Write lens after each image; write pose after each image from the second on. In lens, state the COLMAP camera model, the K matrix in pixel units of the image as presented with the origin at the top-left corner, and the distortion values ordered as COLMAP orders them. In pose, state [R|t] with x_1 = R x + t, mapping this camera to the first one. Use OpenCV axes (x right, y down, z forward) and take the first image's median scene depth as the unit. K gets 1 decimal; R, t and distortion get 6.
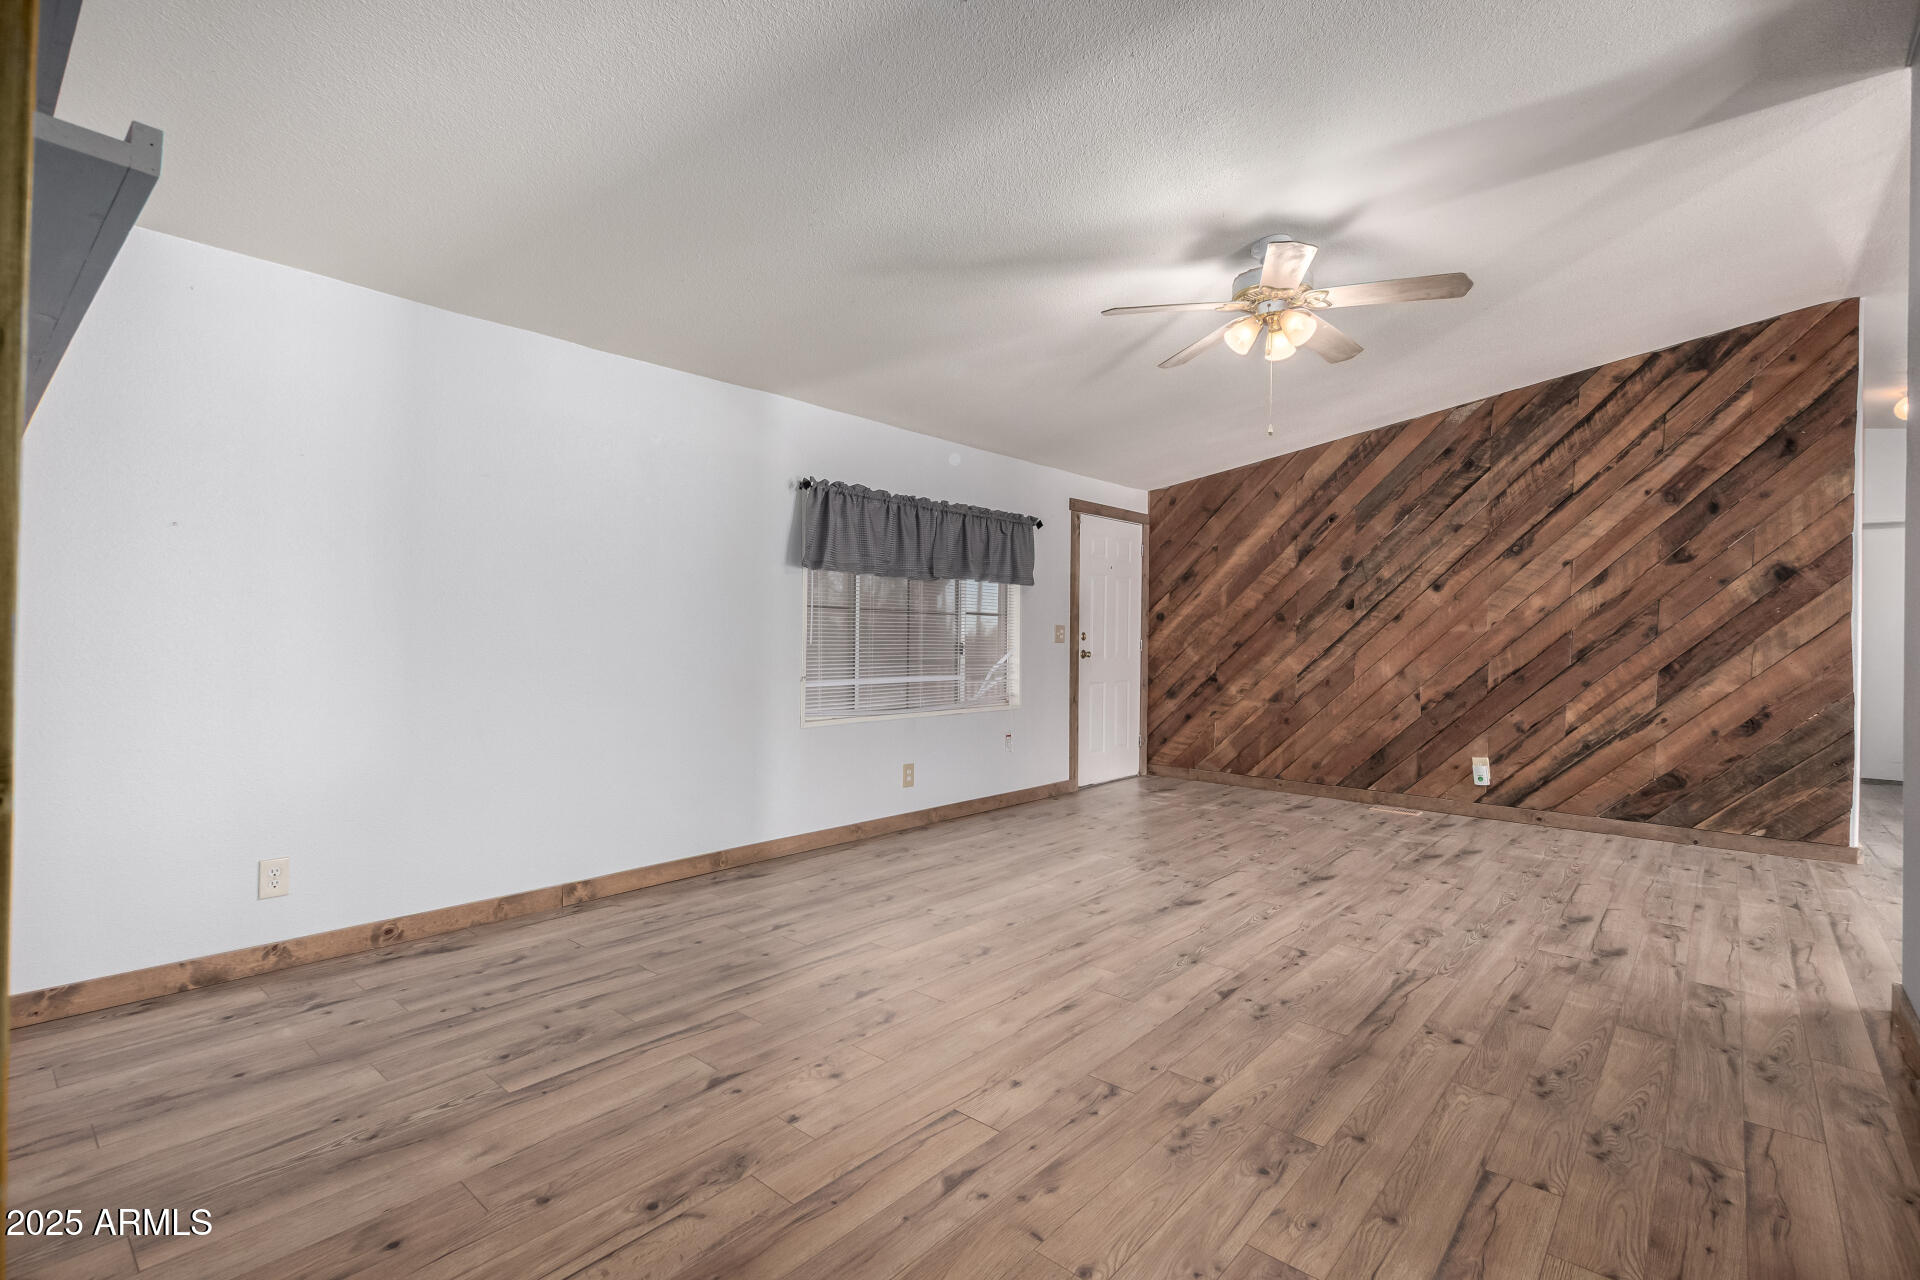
lens RADIAL K [[885.0, 0, 960.0], [0, 885.0, 640.0], [0, 0, 1]] dist [0.002275, -0.000032]
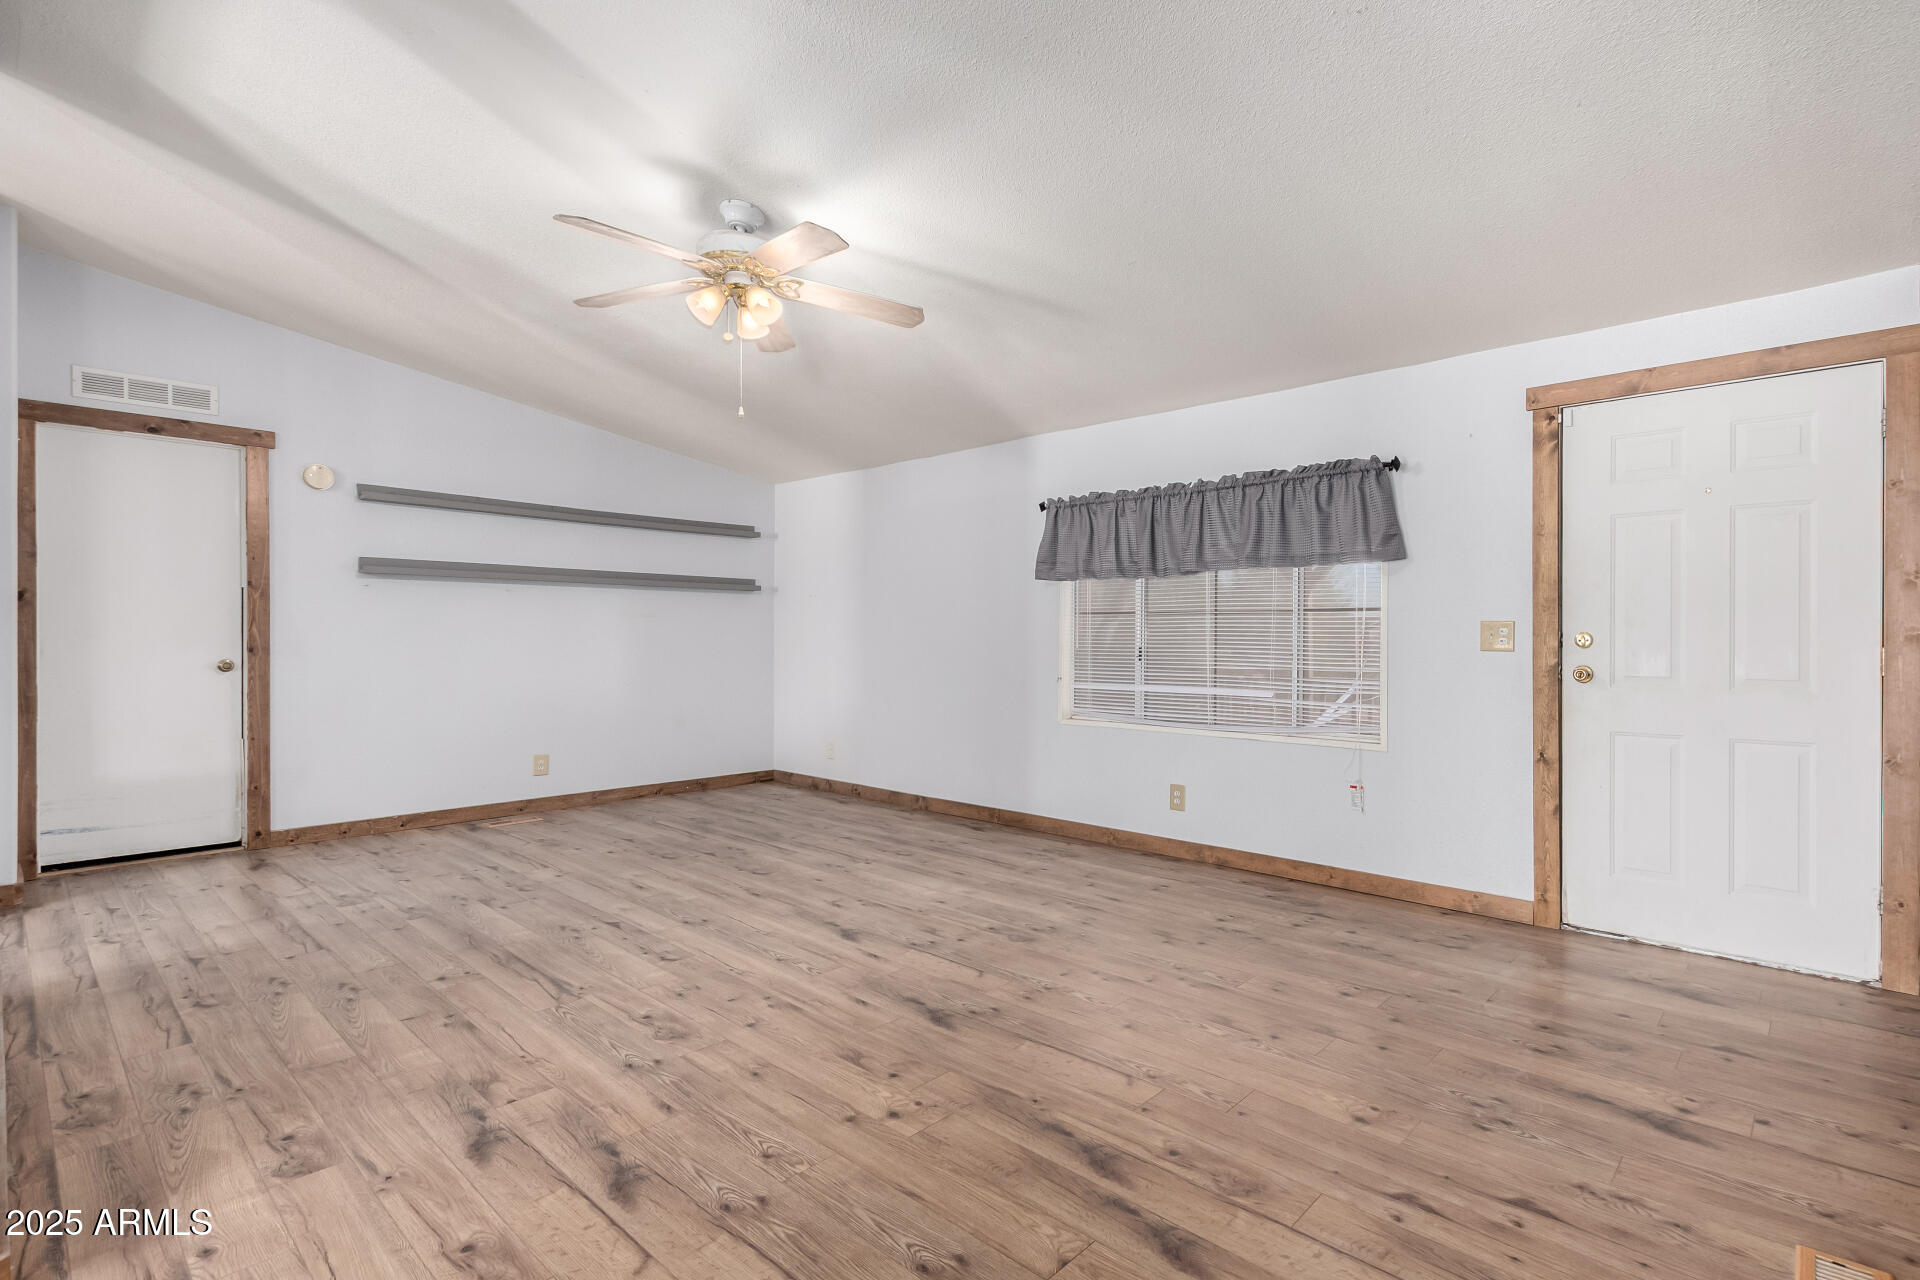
lens RADIAL K [[910.5, 0, 1049.5], [0, 910.5, 649.1], [0, 0, 1]] dist [0.002260, 0.000492]
pose [[0.006660, 0.003324, -0.999972, 1.352537], [-0.008052, 0.999962, 0.003270, 0.003028], [0.999945, 0.008030, 0.006686, 1.366791]]
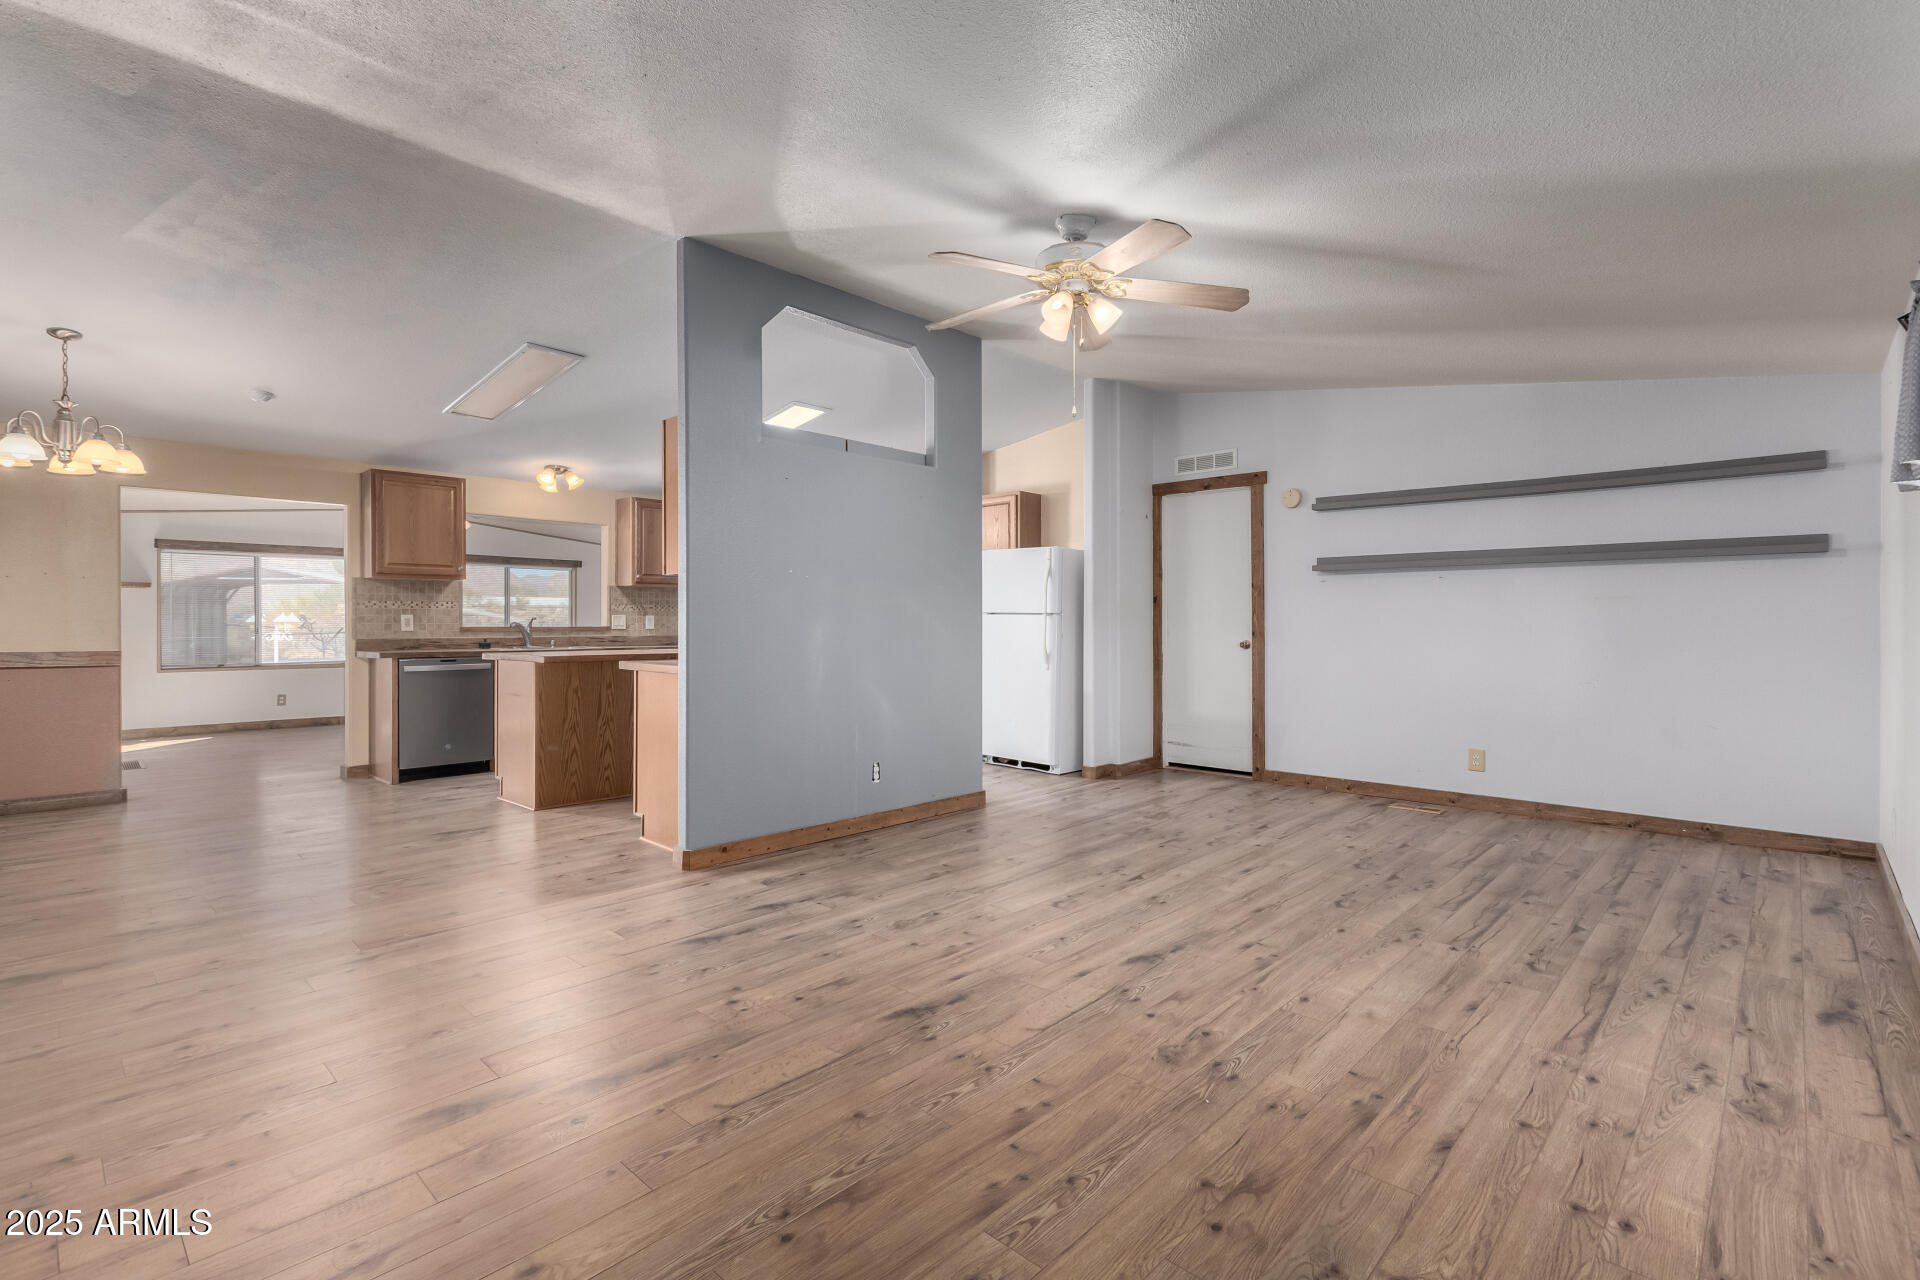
lens RADIAL K [[885.0, 0, 960.0], [0, 885.0, 640.0], [0, 0, 1]] dist [0.002275, -0.000032]
pose [[-0.999111, -0.011798, 0.040471, 0.452088], [-0.010751, 0.999604, 0.025990, -0.010731], [-0.040762, 0.025532, -0.998843, 2.055460]]
